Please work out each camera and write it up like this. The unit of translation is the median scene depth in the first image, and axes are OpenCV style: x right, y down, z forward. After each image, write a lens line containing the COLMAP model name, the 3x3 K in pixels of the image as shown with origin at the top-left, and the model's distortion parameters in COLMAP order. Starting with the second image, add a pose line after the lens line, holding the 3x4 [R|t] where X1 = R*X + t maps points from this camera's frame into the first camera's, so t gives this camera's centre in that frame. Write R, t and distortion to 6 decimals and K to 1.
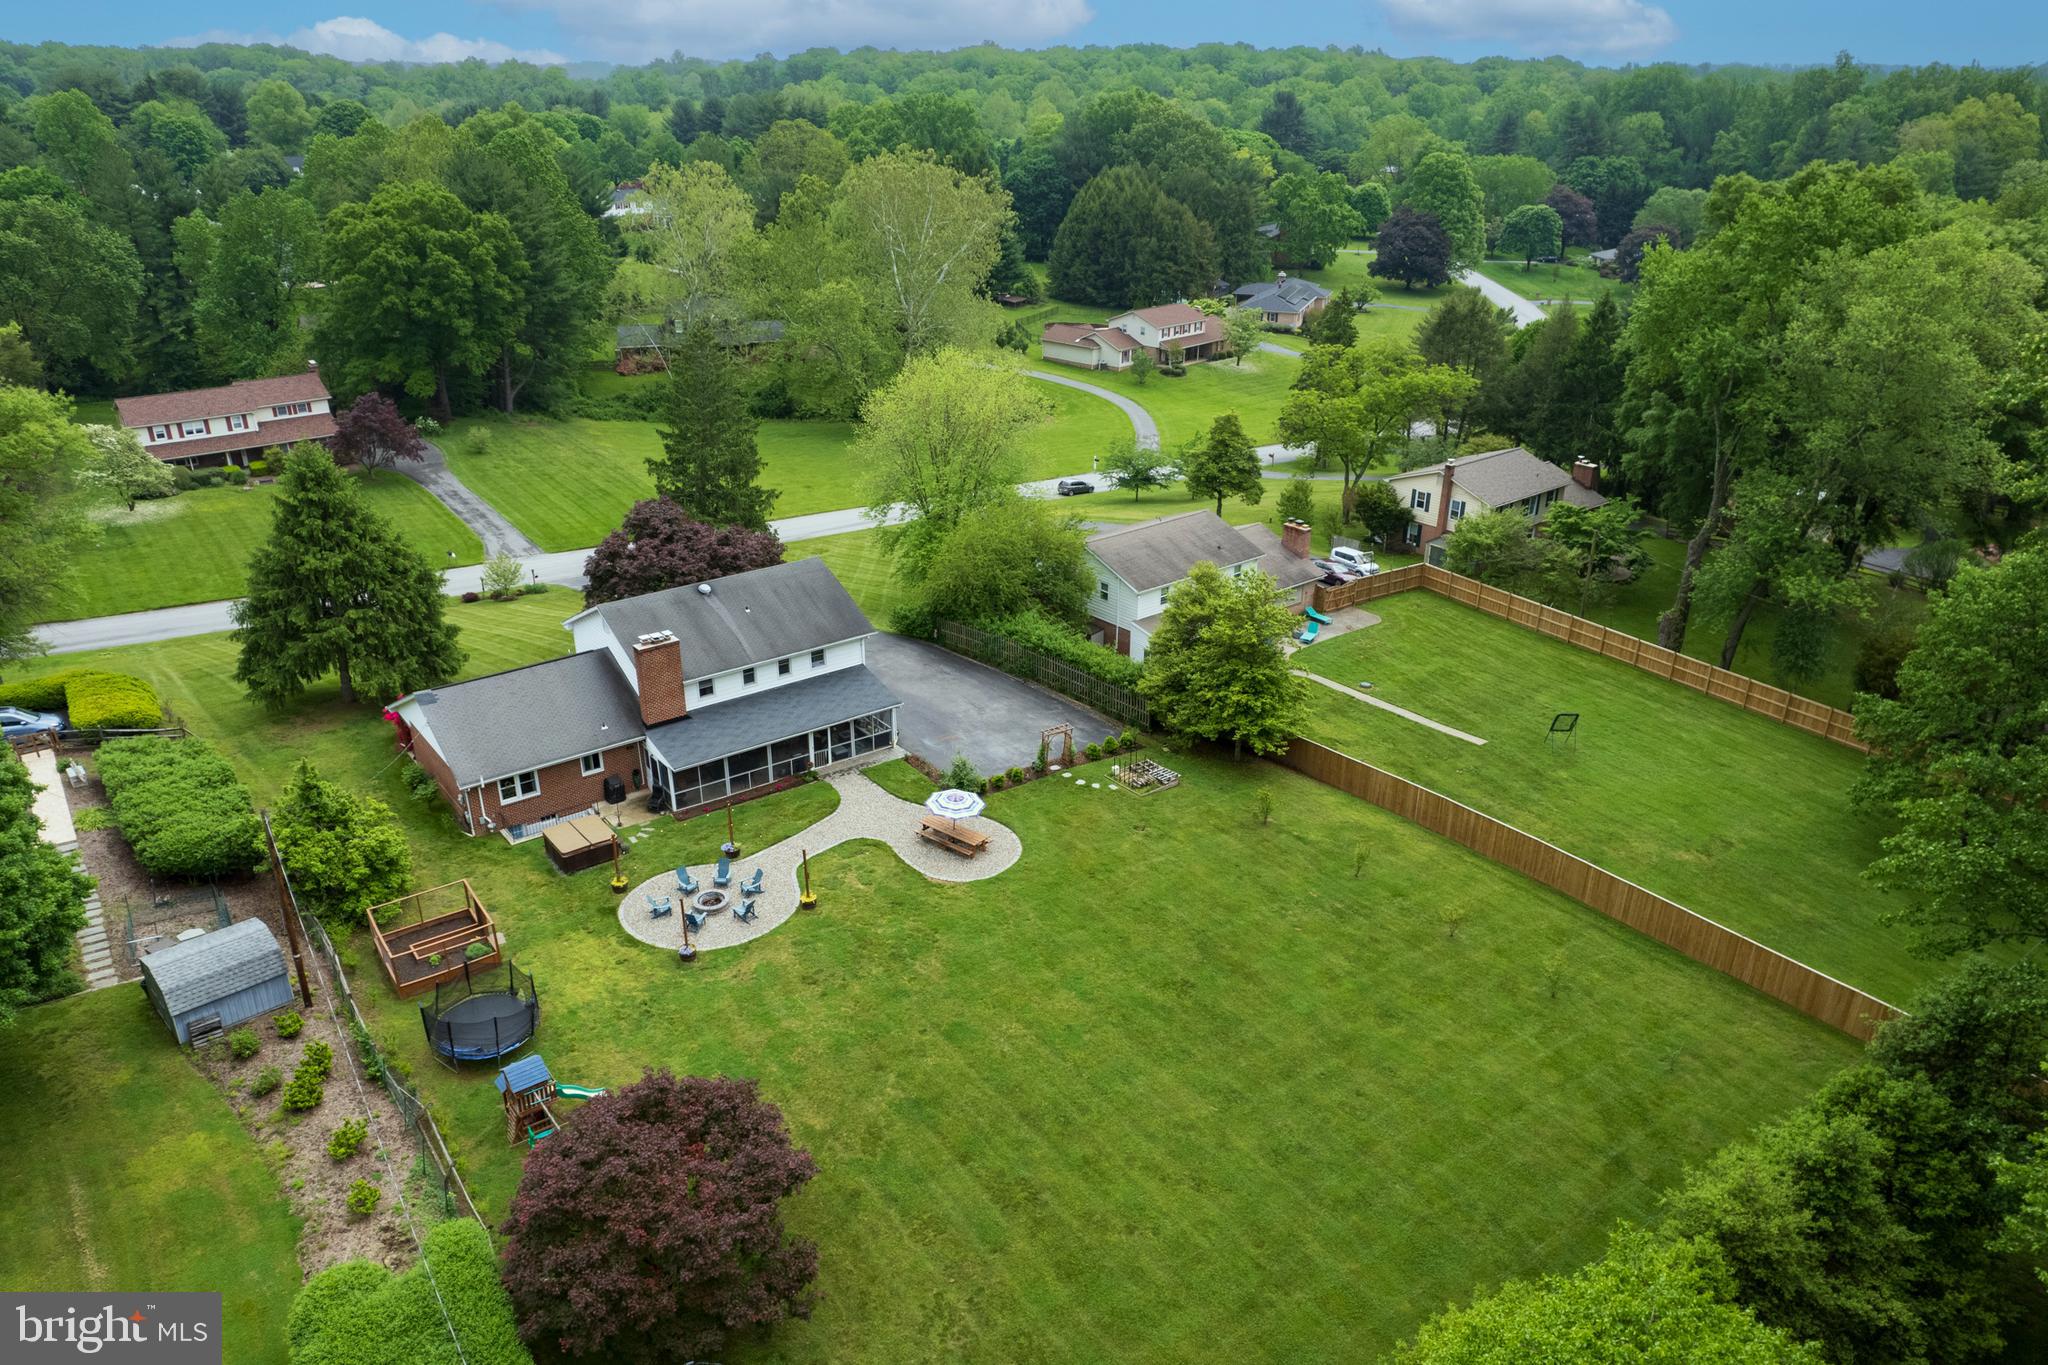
lens RADIAL K [[1308.1, 0, 997.5], [0, 1308.1, 754.7], [0, 0, 1]] dist [-0.061293, 0.030376]
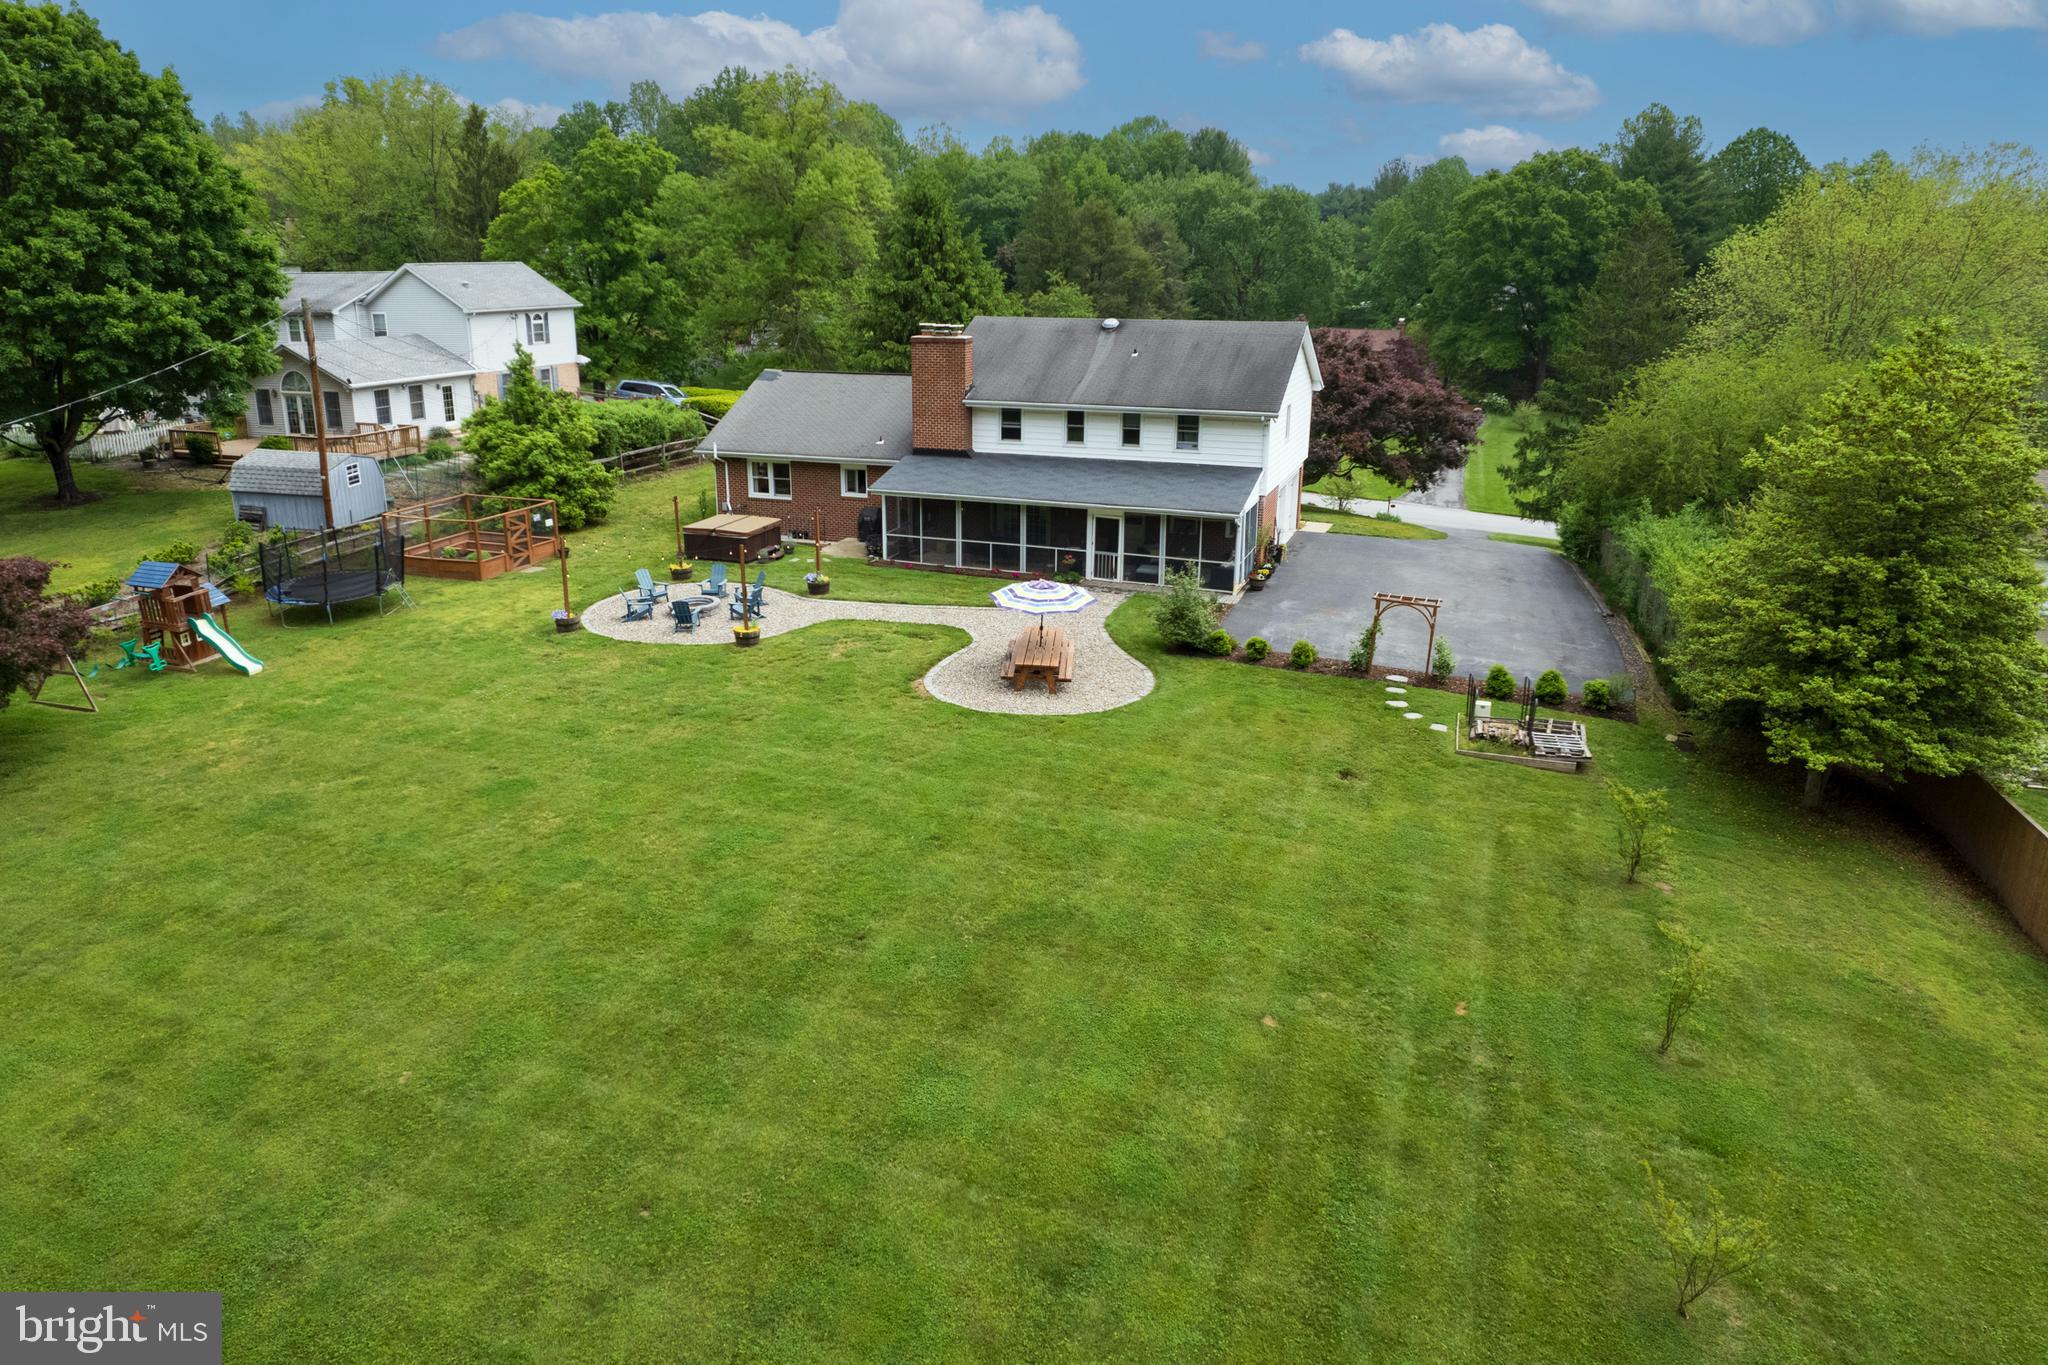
lens RADIAL K [[1340.8, 0, 1001.0], [0, 1340.8, 638.1], [0, 0, 1]] dist [-0.066275, 0.044070]
pose [[0.550716, 0.230036, -0.802368, 0.423821], [-0.377275, 0.926078, 0.006556, 0.057429], [0.744564, 0.299103, 0.596793, 0.643157]]
